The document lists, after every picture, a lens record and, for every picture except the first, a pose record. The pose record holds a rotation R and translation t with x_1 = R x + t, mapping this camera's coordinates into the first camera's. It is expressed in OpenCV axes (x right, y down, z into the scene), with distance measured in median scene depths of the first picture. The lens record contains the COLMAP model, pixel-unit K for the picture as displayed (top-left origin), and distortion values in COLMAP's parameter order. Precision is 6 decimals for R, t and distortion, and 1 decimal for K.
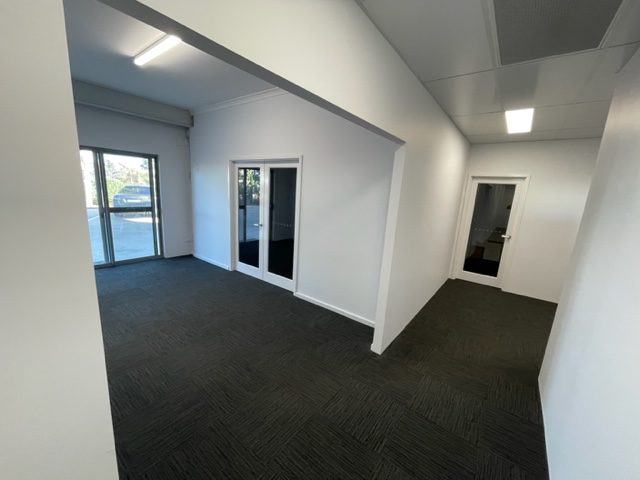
lens RADIAL K [[259.5, 0, 322.0], [0, 259.5, 244.7], [0, 0, 1]] dist [-0.001218, -0.000183]
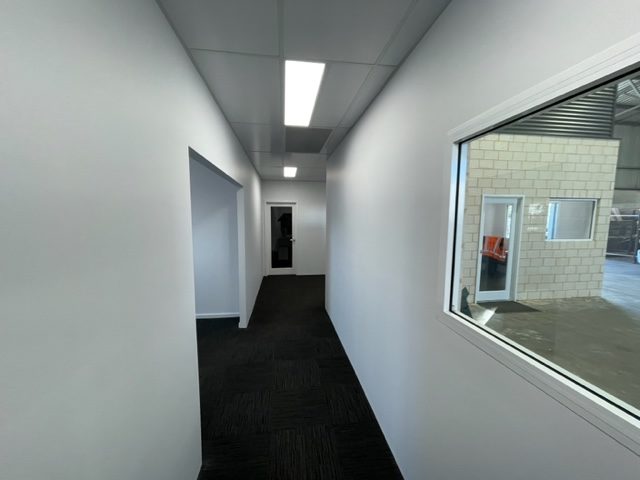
lens RADIAL K [[255.8, 0, 320.0], [0, 255.8, 240.0], [0, 0, 1]] dist [-0.000657, -0.000028]
pose [[0.708581, -0.121600, 0.695073, -0.247971], [0.186078, 0.982373, -0.017832, 0.028252], [-0.680653, 0.141973, 0.718718, -0.220698]]
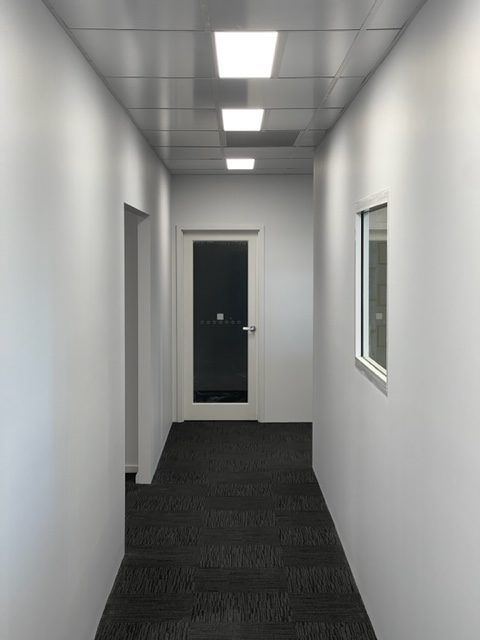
lens RADIAL K [[1203.8, 0, 240.0], [0, 1203.8, 320.0], [0, 0, 1]] dist [1.020821, 0.018393]
pose [[0.796857, -0.094686, 0.596702, -0.981570], [0.176900, 0.980924, -0.080584, 0.175550], [-0.577689, 0.169771, 0.798407, -1.230752]]
